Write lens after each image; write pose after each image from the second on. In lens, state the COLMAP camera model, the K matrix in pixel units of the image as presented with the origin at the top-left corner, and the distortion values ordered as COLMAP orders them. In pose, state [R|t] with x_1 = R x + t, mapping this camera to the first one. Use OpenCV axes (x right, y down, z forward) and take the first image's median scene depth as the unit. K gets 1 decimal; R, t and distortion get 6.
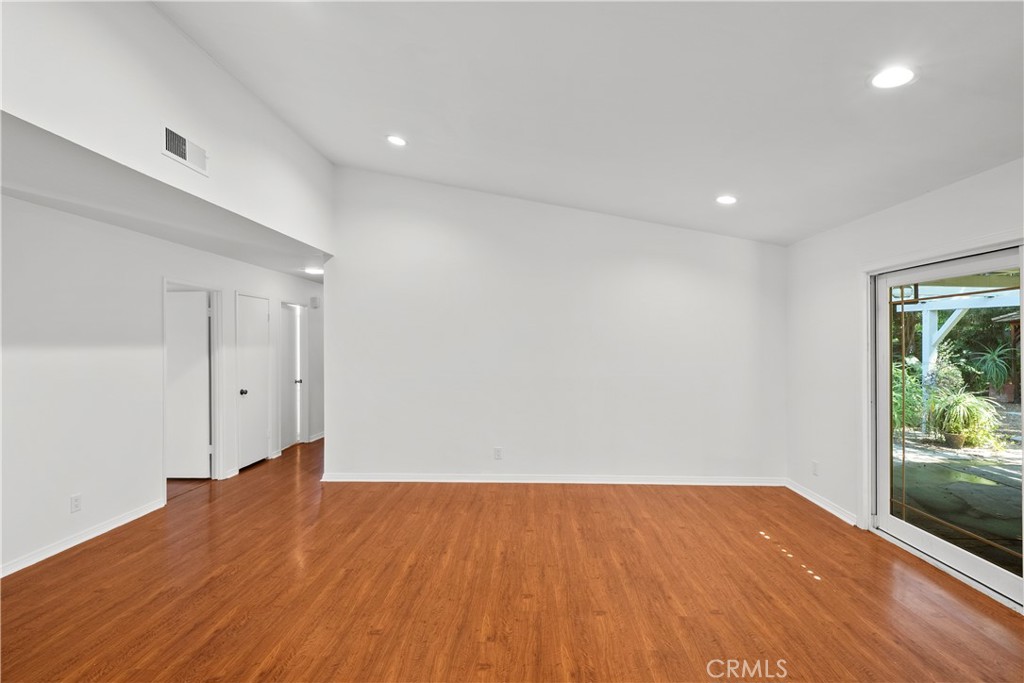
lens RADIAL K [[452.6, 0, 517.3], [0, 452.6, 341.4], [0, 0, 1]] dist [-0.000340, -0.000050]
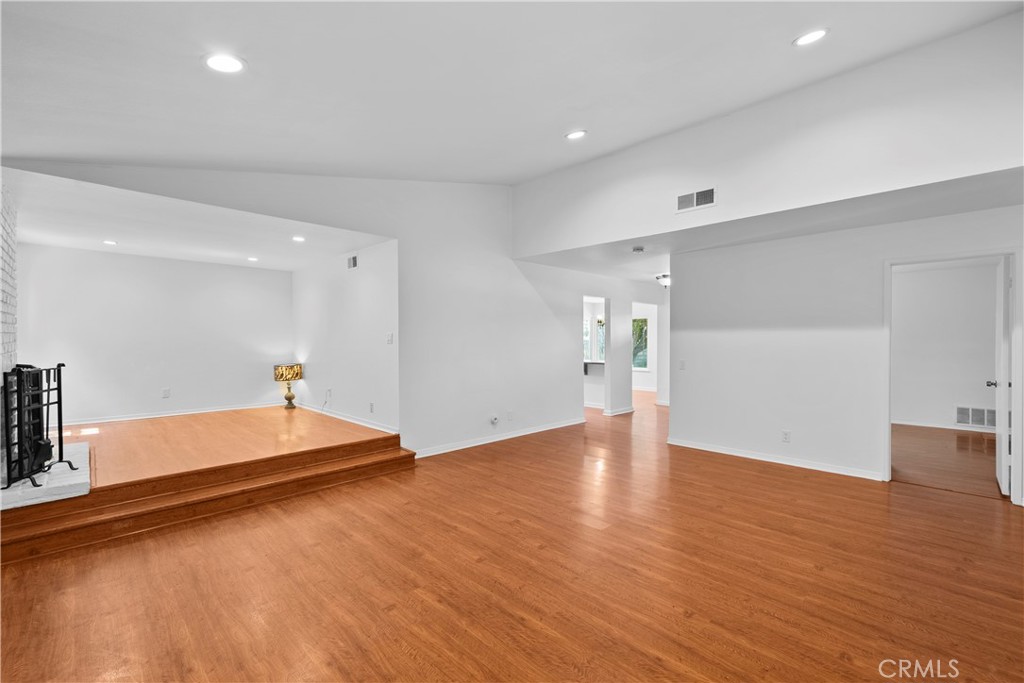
lens RADIAL K [[452.6, 0, 501.2], [0, 452.6, 344.3], [0, 0, 1]] dist [-0.000340, -0.000050]
pose [[-0.695157, 0.010522, -0.718781, 0.623135], [0.006656, 0.999944, 0.008200, 0.039307], [0.718827, 0.000916, -0.695188, 1.198065]]
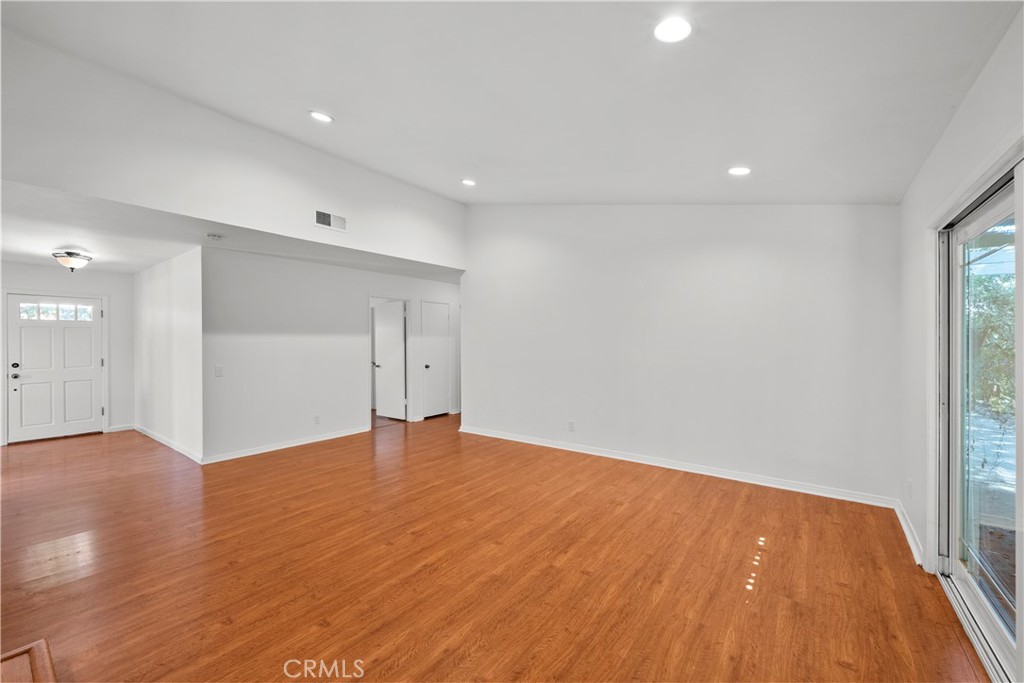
lens RADIAL K [[402.6, 0, 524.3], [0, 402.6, 340.0], [0, 0, 1]] dist [-0.002781, -0.000017]
pose [[0.838364, 0.001340, -0.545108, 0.558836], [0.002363, 0.999979, 0.006092, 0.023200], [0.545105, -0.006396, 0.838343, 0.076482]]
